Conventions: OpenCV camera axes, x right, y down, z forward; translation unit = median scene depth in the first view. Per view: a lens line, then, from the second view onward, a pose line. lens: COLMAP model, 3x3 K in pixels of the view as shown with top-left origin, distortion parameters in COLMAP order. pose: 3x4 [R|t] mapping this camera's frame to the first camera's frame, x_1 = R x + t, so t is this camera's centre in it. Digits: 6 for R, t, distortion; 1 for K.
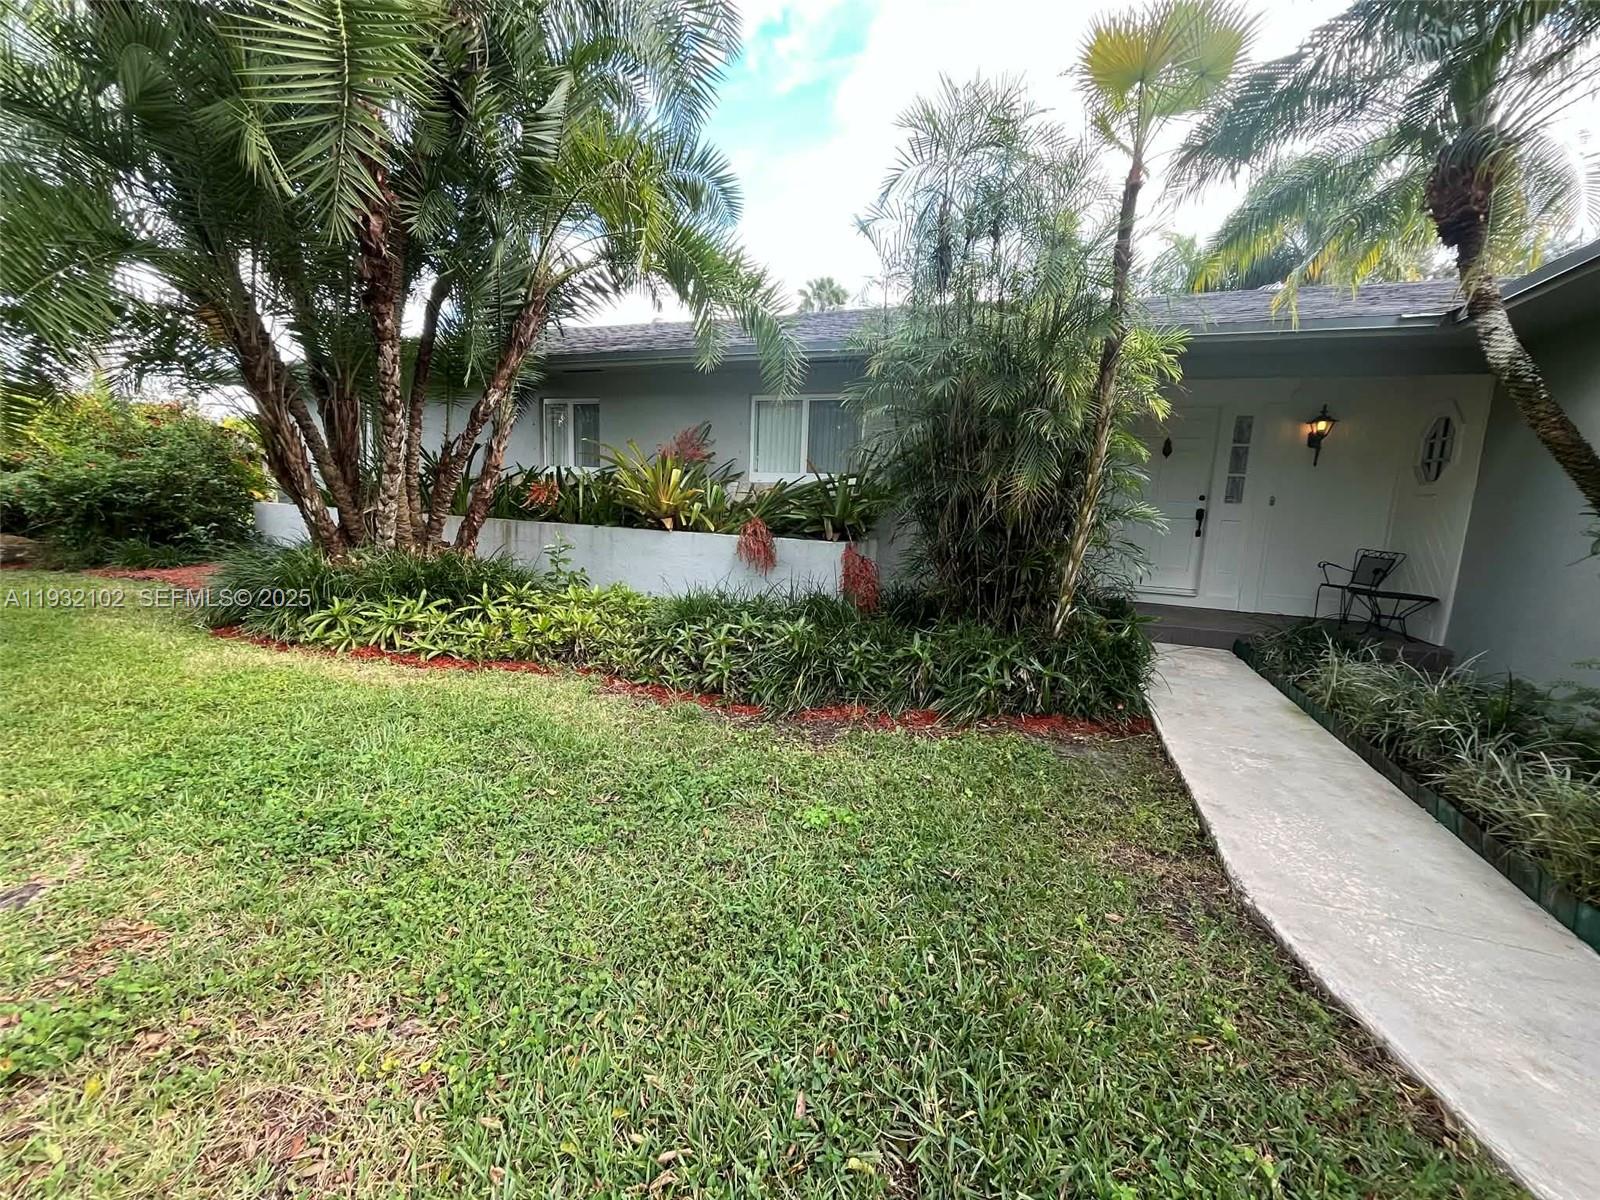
lens RADIAL K [[652.0, 0, 797.5], [0, 652.0, 592.2], [0, 0, 1]] dist [-0.002972, 0.000239]
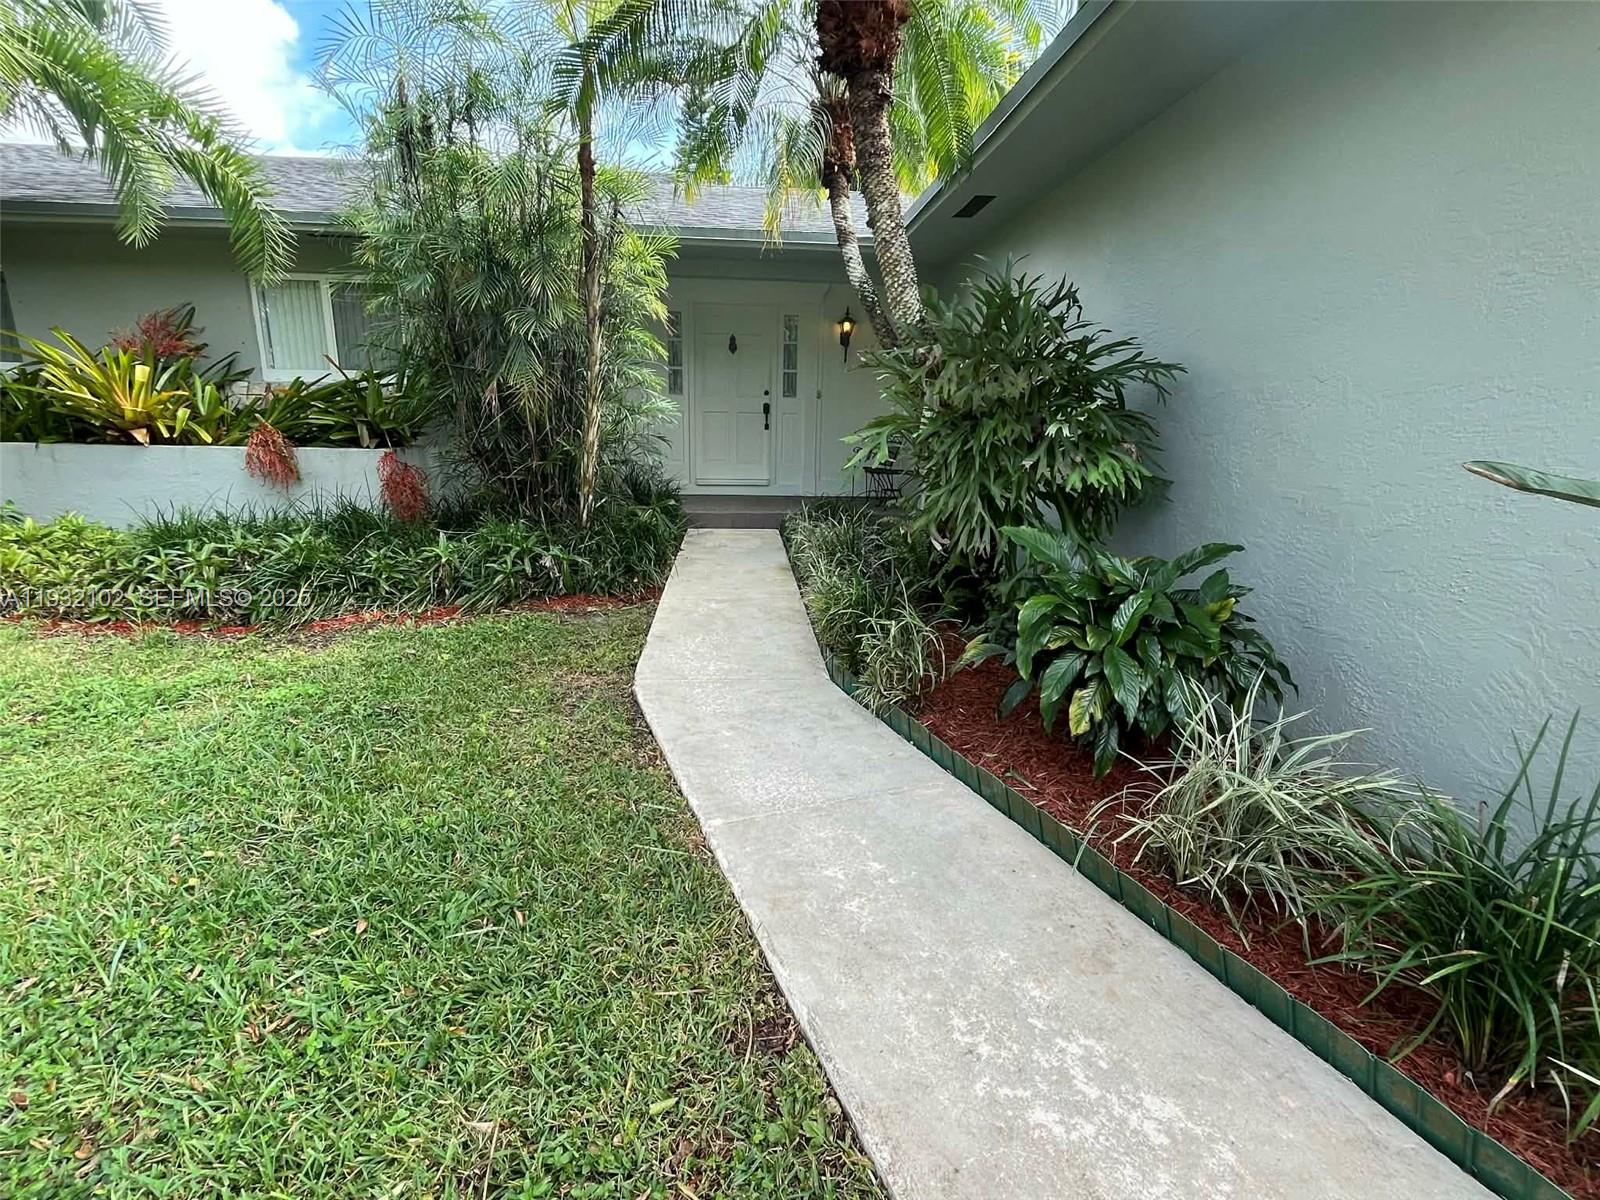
lens RADIAL K [[763.2, 0, 800.1], [0, 763.2, 592.5], [0, 0, 1]] dist [-0.000937, -0.000943]
pose [[0.900200, -0.123281, 0.417661, 0.127346], [0.078536, 0.989325, 0.122749, 0.036488], [-0.428336, -0.077697, 0.900273, -0.217089]]
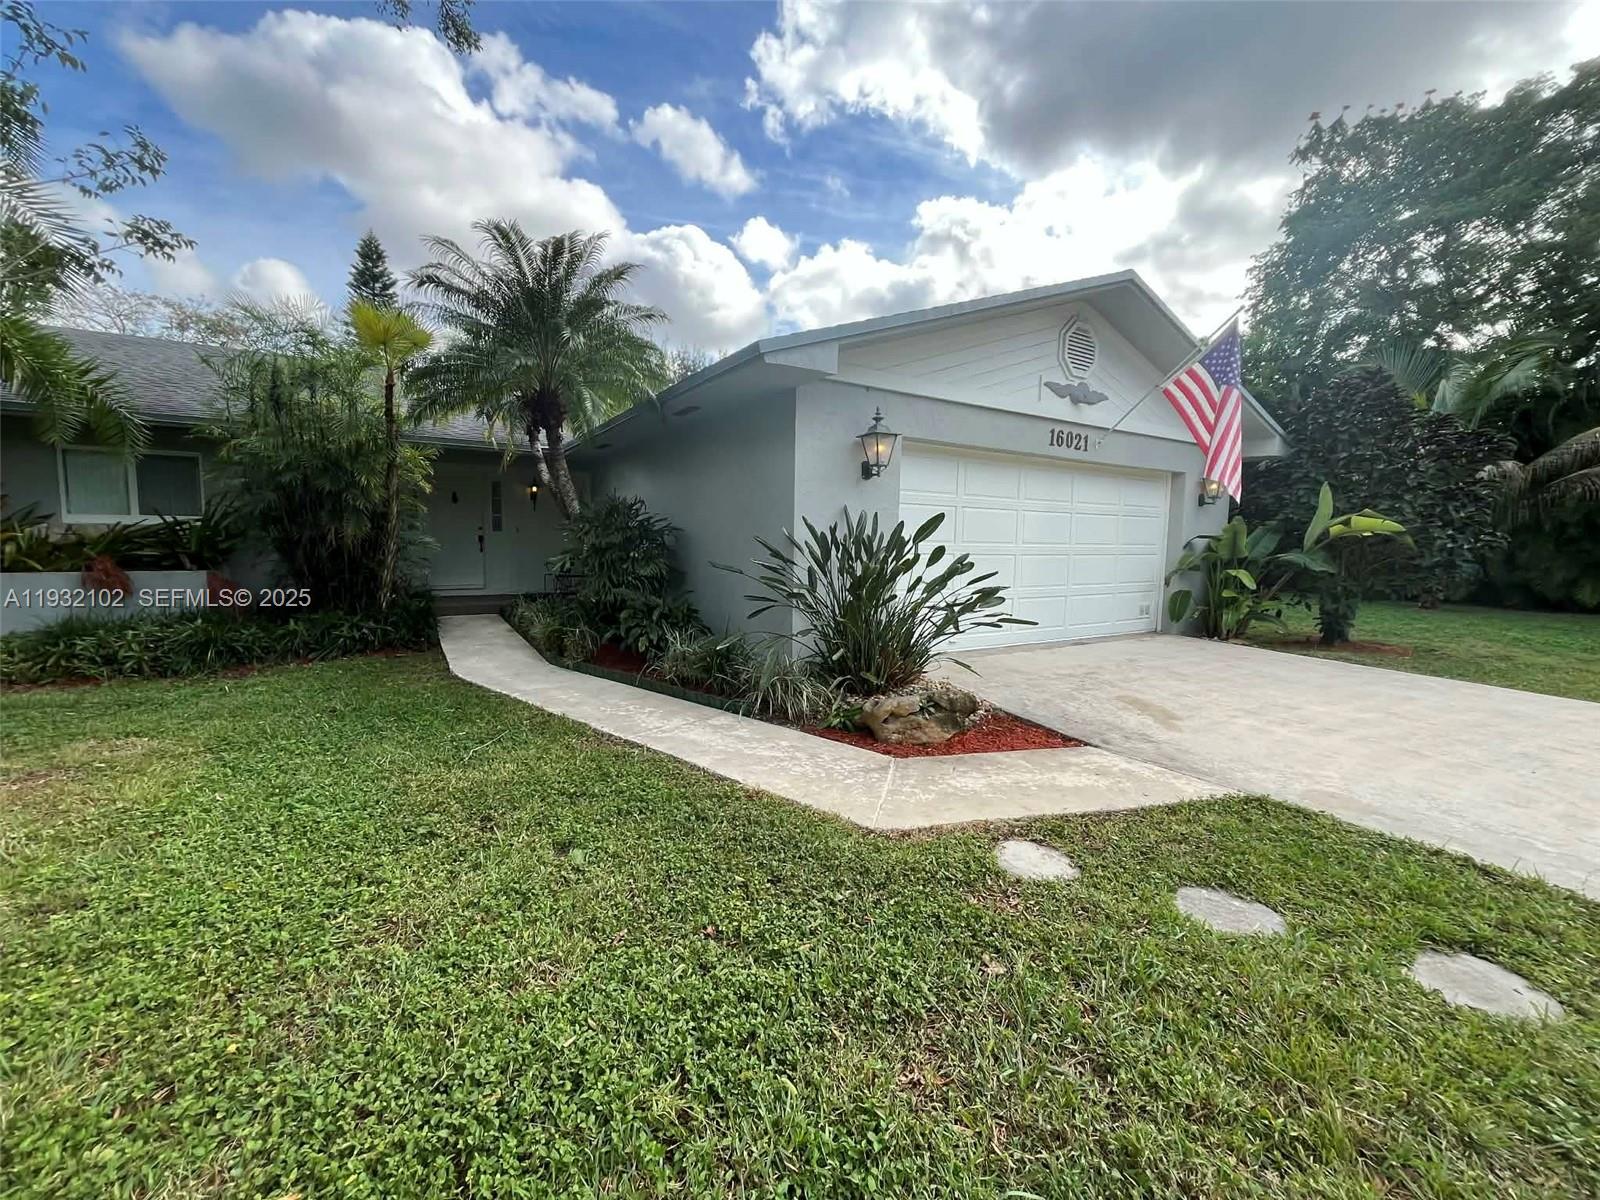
lens RADIAL K [[652.0, 0, 797.7], [0, 652.0, 600.5], [0, 0, 1]] dist [-0.002972, 0.000239]
pose [[0.613691, -0.108474, 0.782059, -0.231533], [0.119933, 0.991830, 0.043457, 0.071358], [-0.780384, 0.067126, 0.621687, -0.763267]]
